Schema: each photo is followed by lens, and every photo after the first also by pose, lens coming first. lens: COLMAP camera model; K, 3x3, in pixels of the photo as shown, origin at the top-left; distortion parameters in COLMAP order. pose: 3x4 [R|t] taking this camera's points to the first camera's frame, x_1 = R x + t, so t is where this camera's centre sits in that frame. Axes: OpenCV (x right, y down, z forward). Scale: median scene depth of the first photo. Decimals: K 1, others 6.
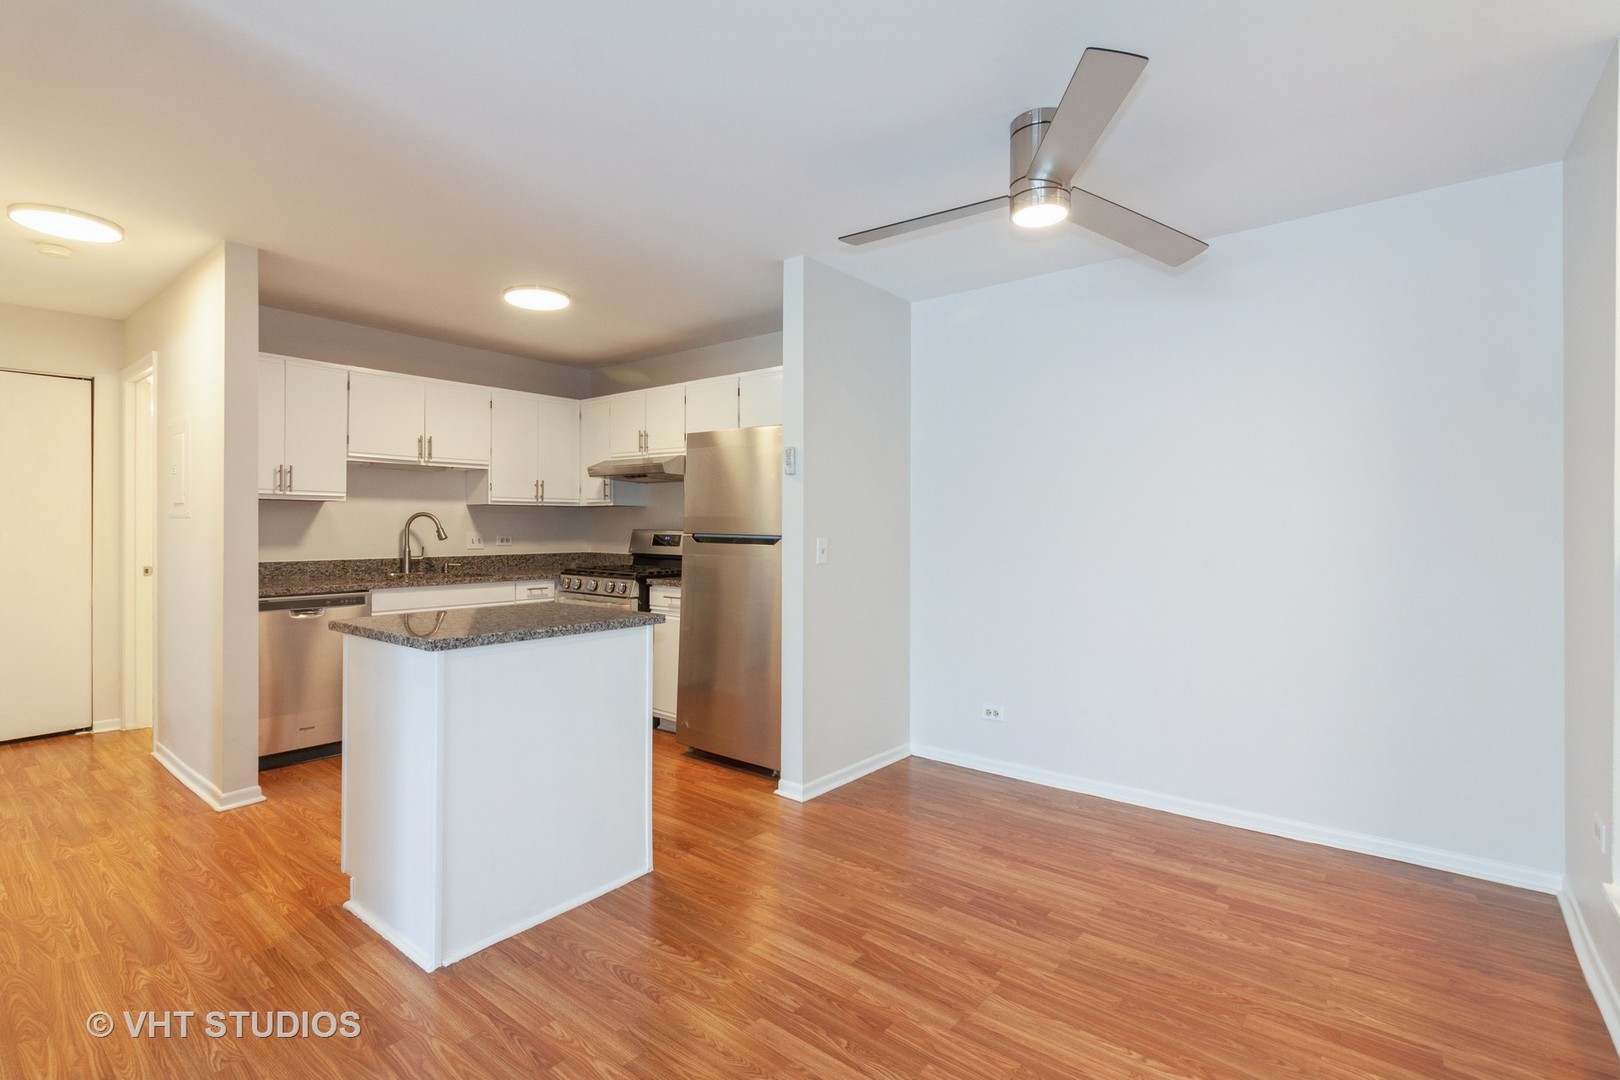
lens RADIAL K [[751.0, 0, 804.2], [0, 751.0, 523.7], [0, 0, 1]] dist [-0.001780, -0.000330]
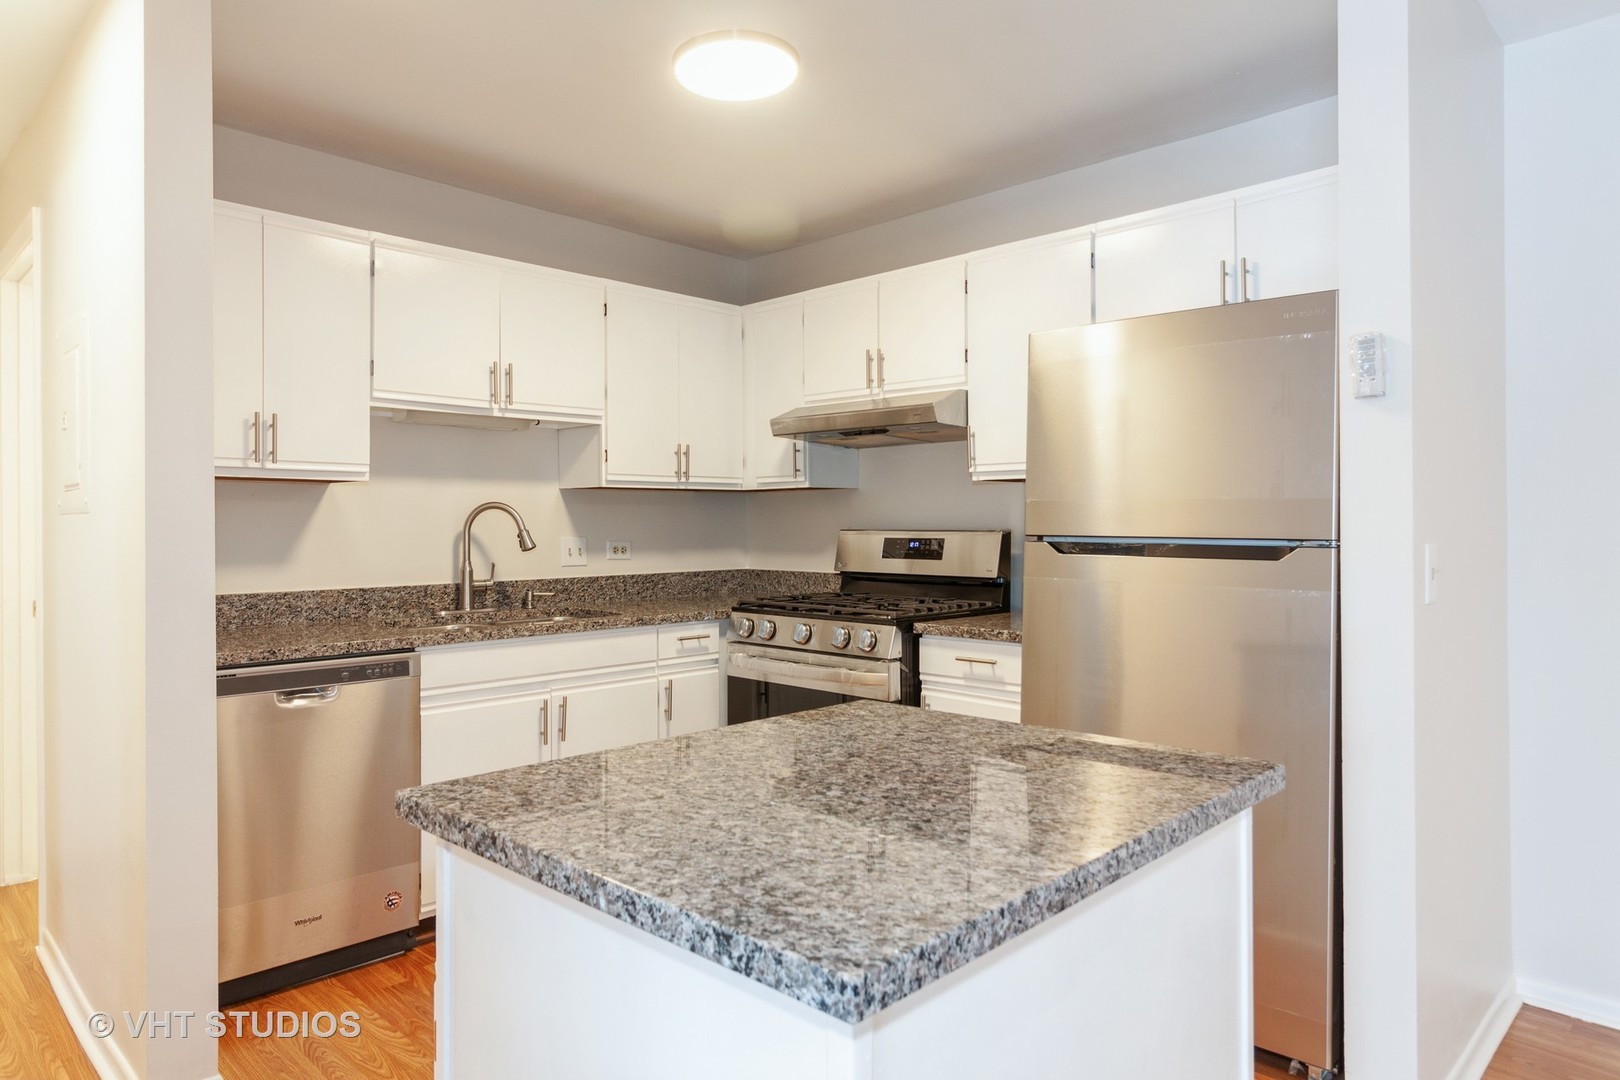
lens RADIAL K [[993.4, 0, 803.7], [0, 993.4, 517.4], [0, 0, 1]] dist [0.002840, 0.002210]
pose [[0.994762, -0.009560, -0.101767, -0.208618], [0.009089, 0.999946, -0.005097, 0.002374], [0.101810, 0.004146, 0.994795, 0.293730]]
